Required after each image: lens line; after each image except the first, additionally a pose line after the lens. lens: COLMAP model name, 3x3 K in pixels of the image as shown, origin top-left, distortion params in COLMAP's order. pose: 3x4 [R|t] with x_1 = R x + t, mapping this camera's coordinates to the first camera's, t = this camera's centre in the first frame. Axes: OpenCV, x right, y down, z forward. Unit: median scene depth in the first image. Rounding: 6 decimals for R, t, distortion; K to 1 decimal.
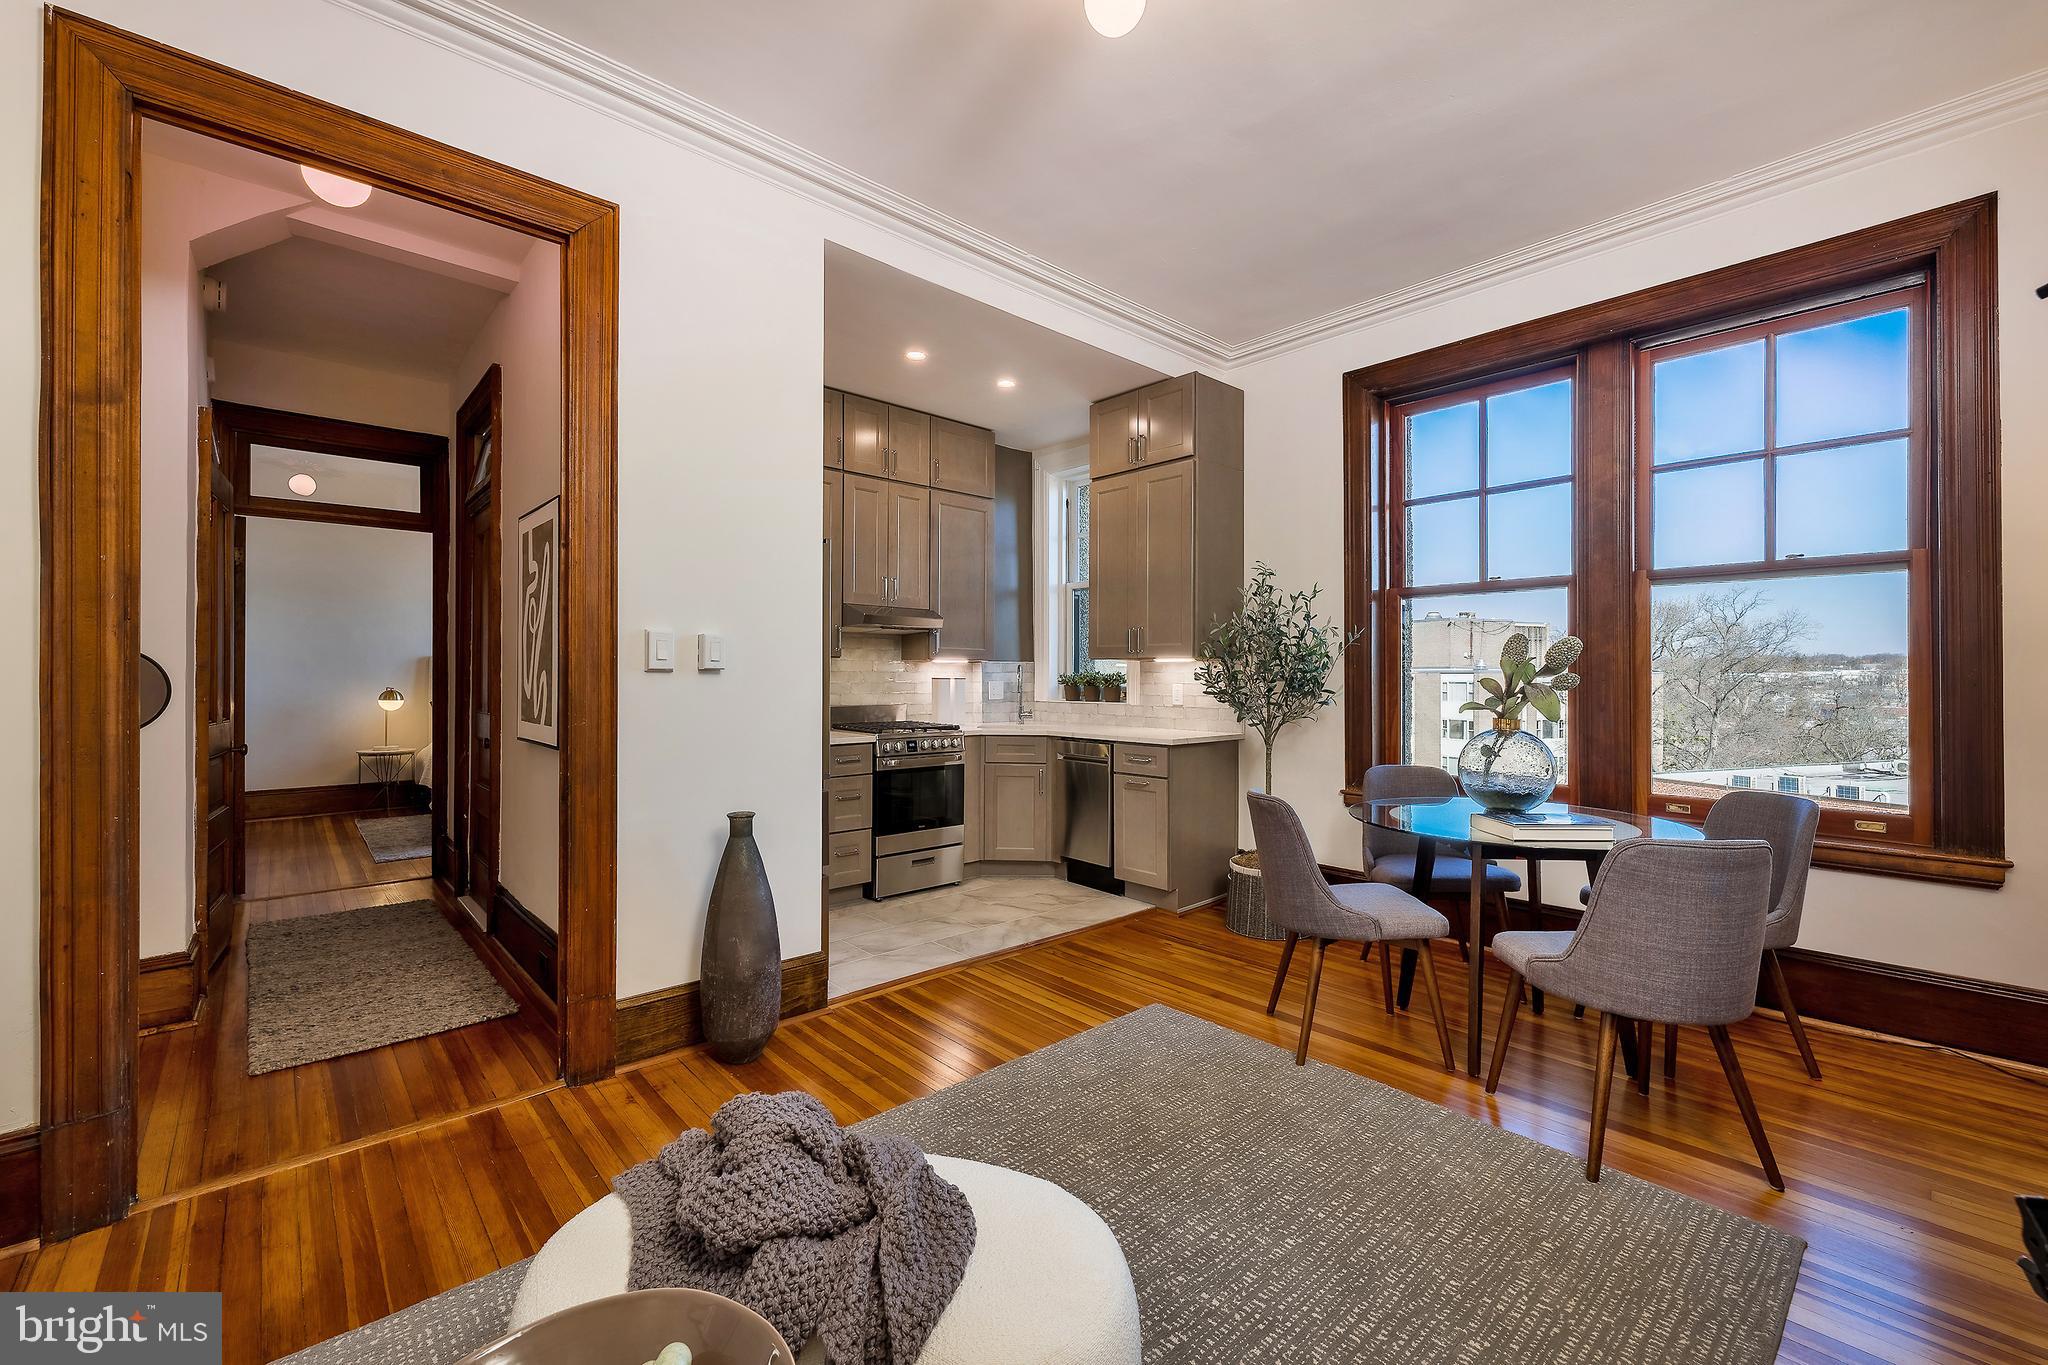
lens RADIAL K [[872.8, 0, 1017.3], [0, 872.8, 675.4], [0, 0, 1]] dist [0.002811, -0.001146]
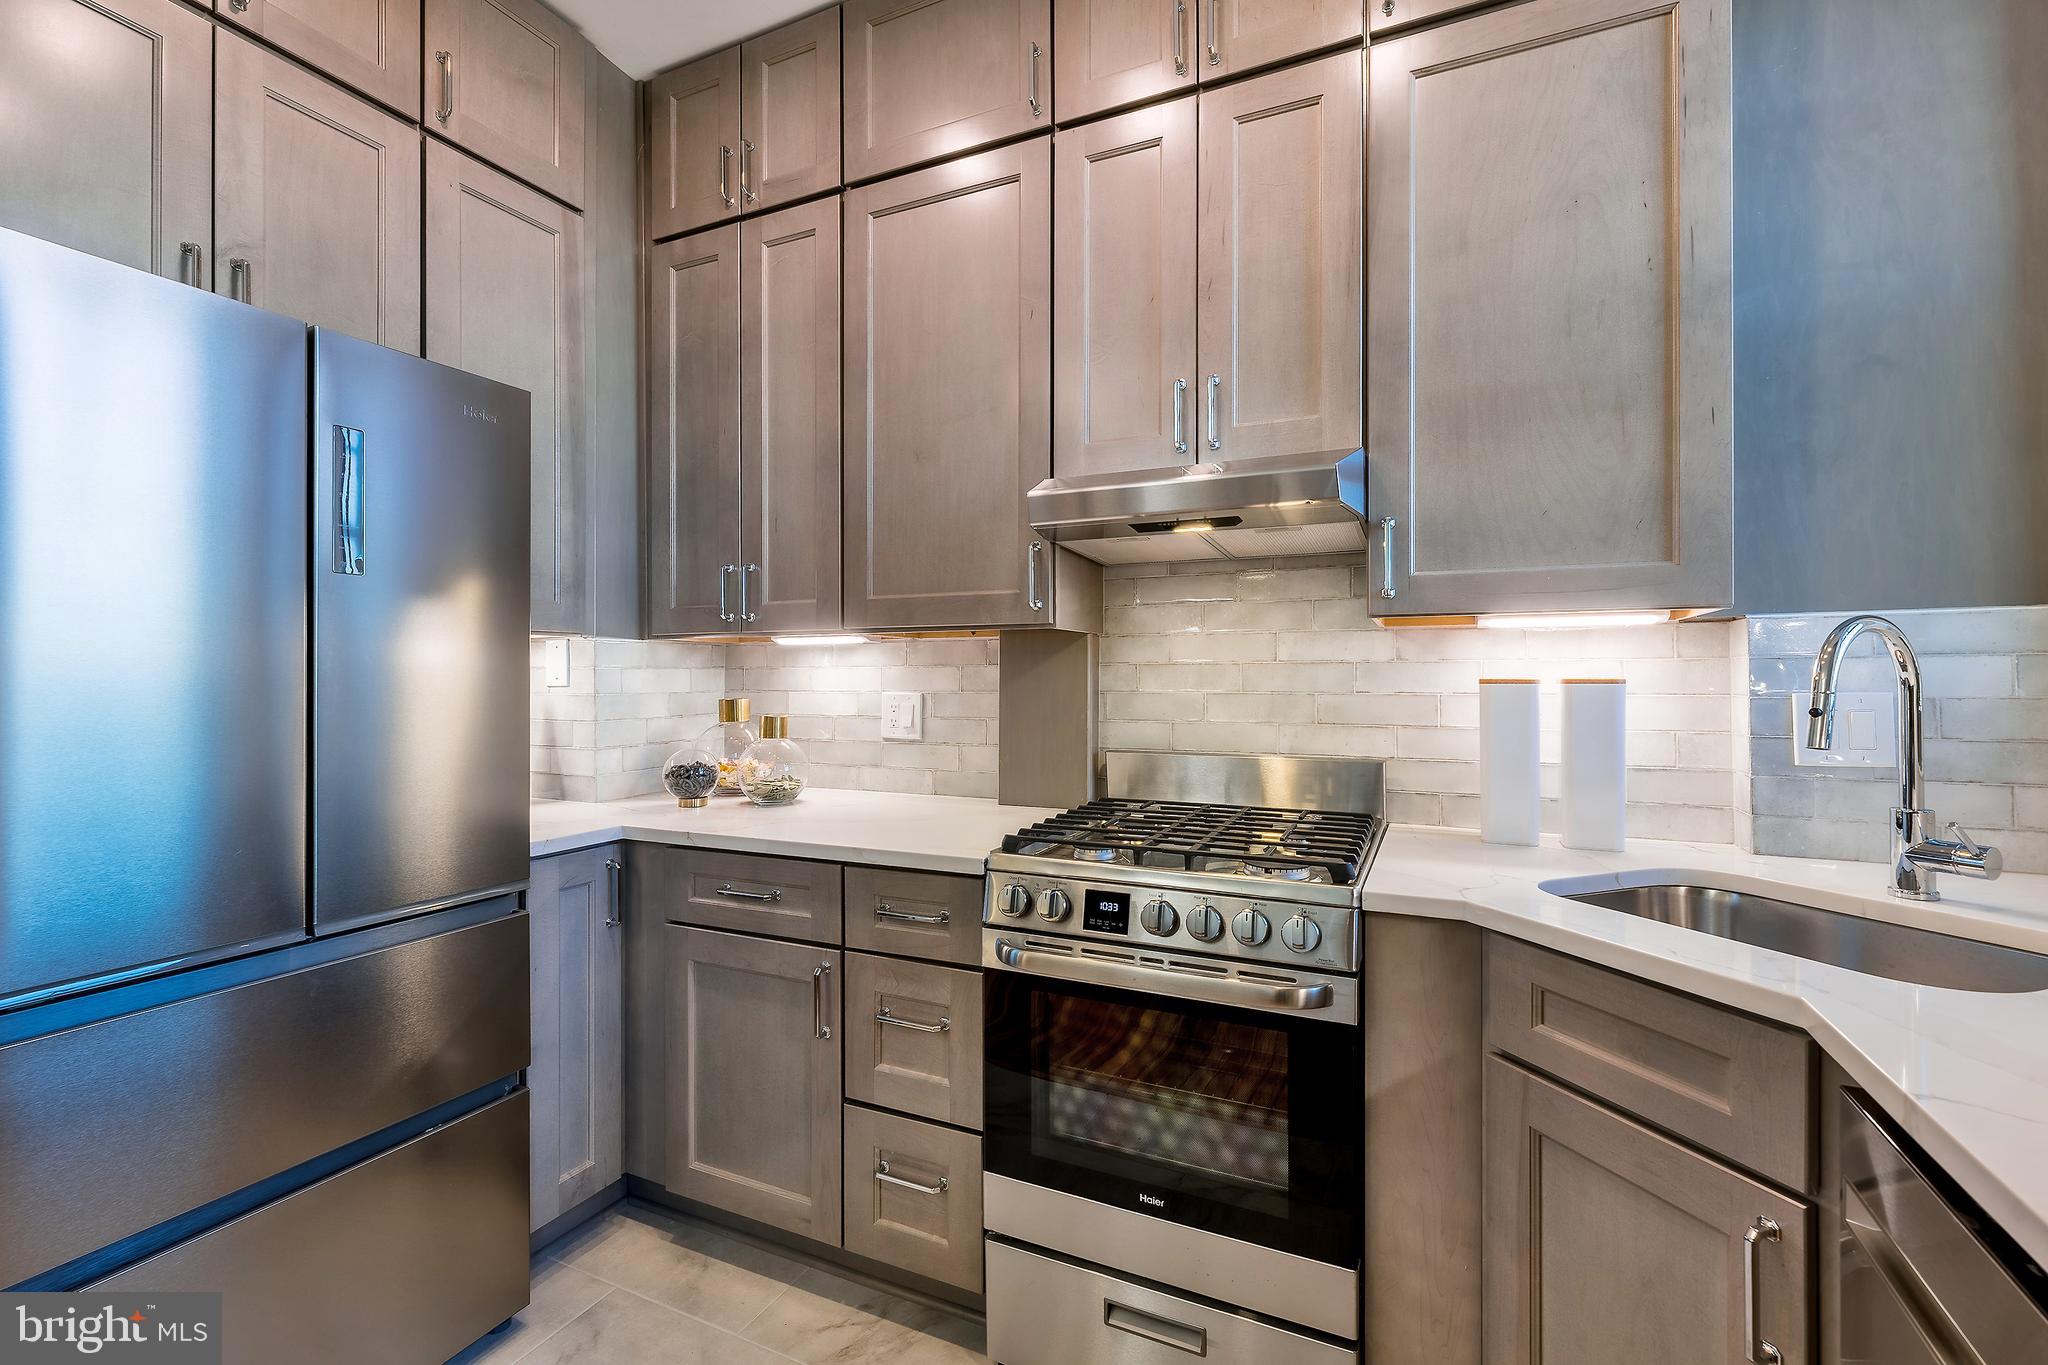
lens RADIAL K [[872.8, 0, 969.2], [0, 872.8, 674.1], [0, 0, 1]] dist [0.002811, -0.001146]
pose [[0.380780, -0.009554, -0.924616, 0.161630], [0.007221, 0.999947, -0.007359, 0.002840], [0.924637, -0.003875, 0.380829, 1.008806]]
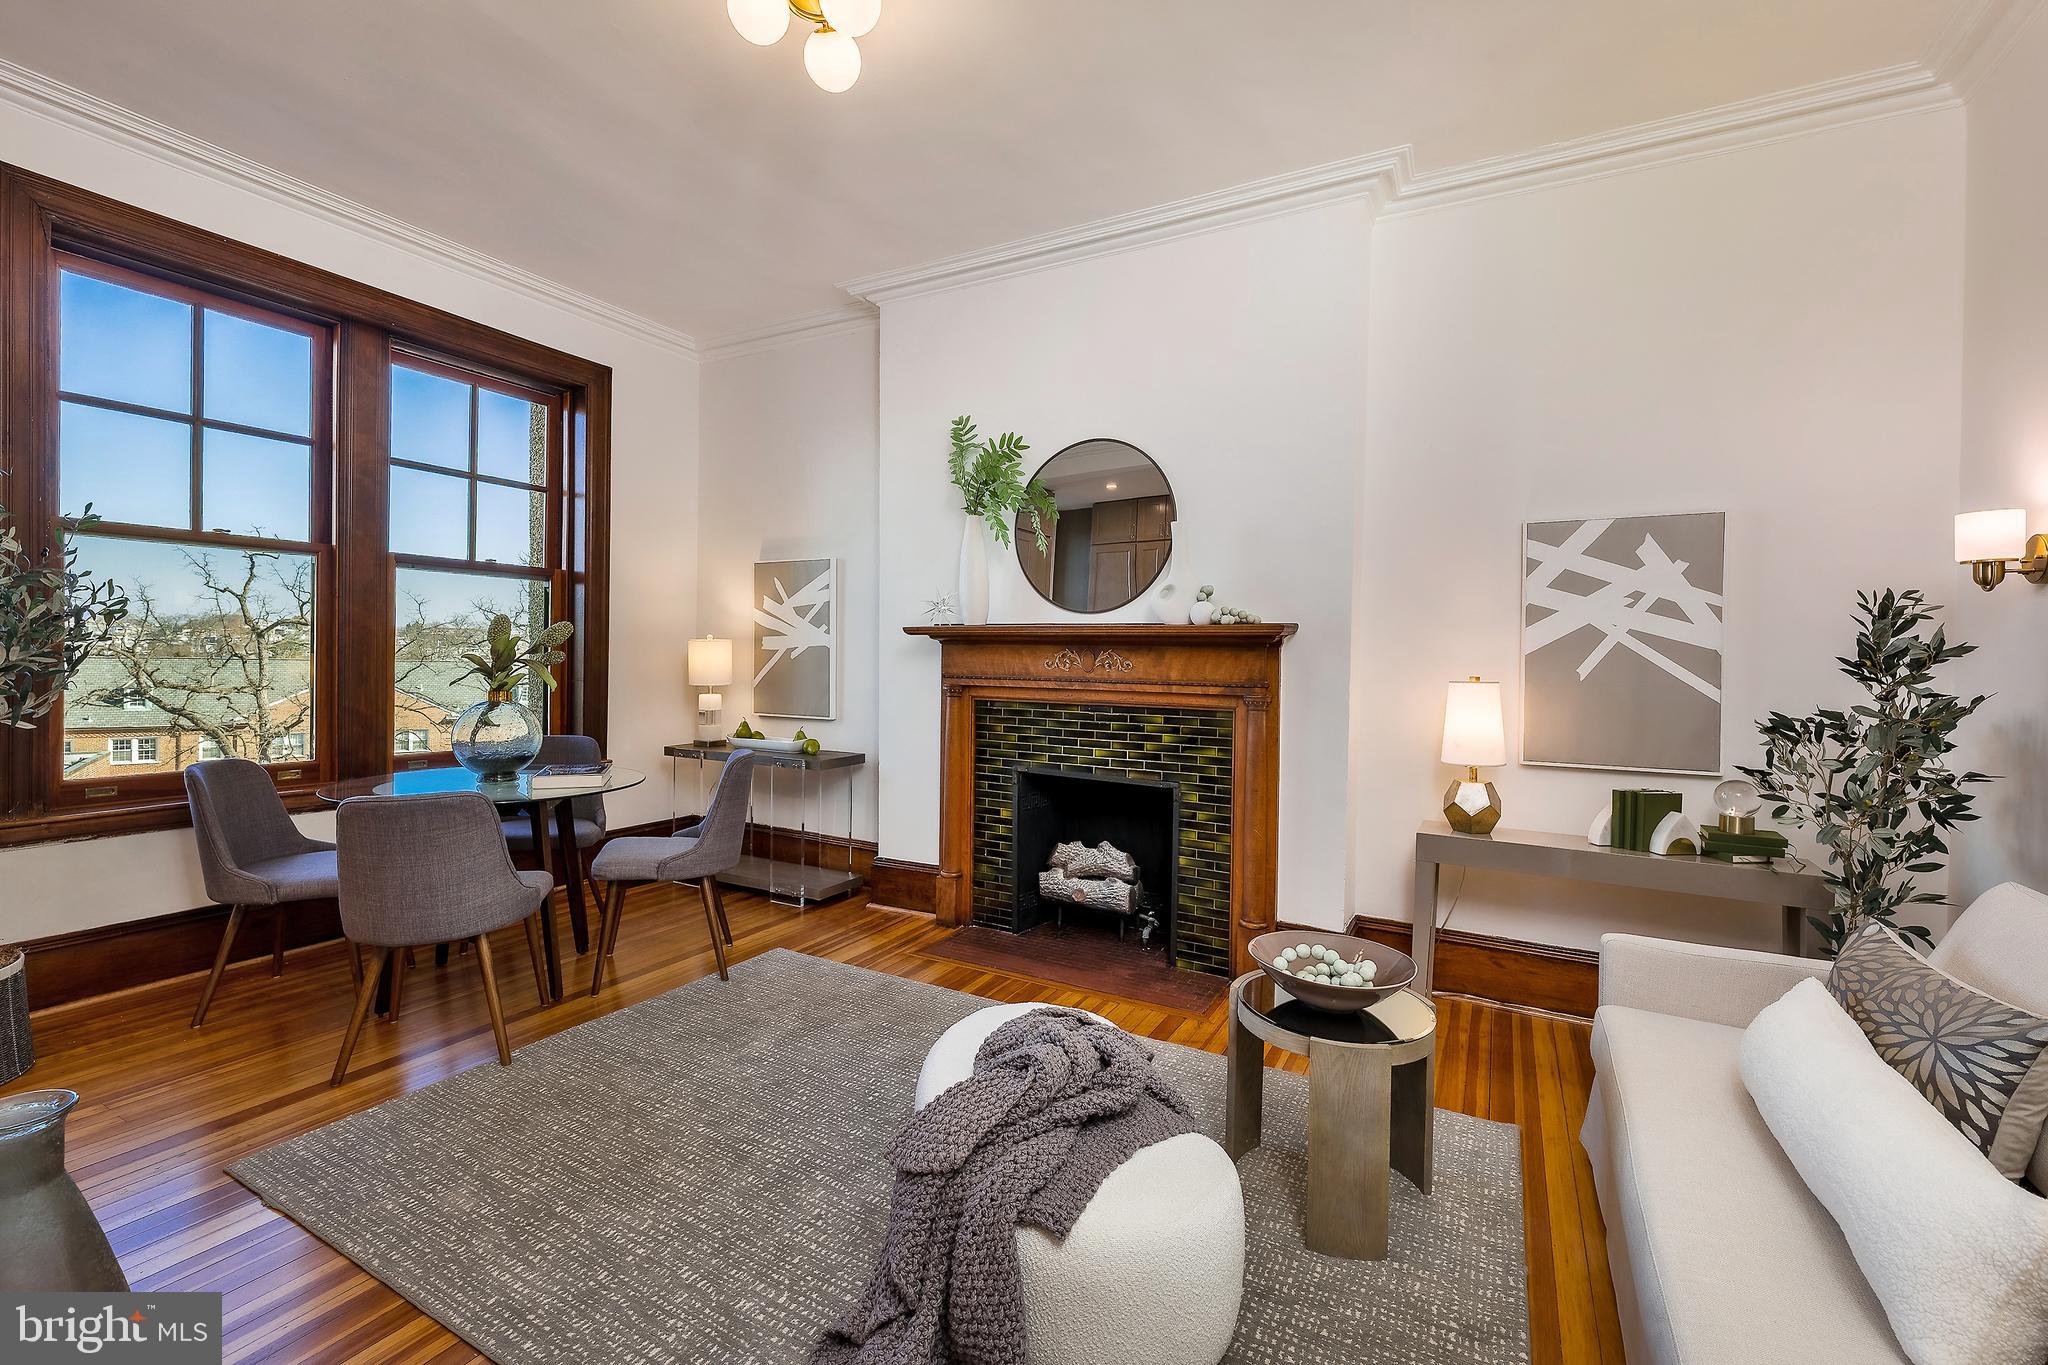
lens RADIAL K [[872.8, 0, 1031.3], [0, 872.8, 664.6], [0, 0, 1]] dist [0.002811, -0.001146]
pose [[-0.346948, -0.011660, 0.937812, -0.522426], [-0.020275, 0.999782, 0.004929, -0.001531], [-0.937665, -0.017304, -0.347109, 0.559453]]
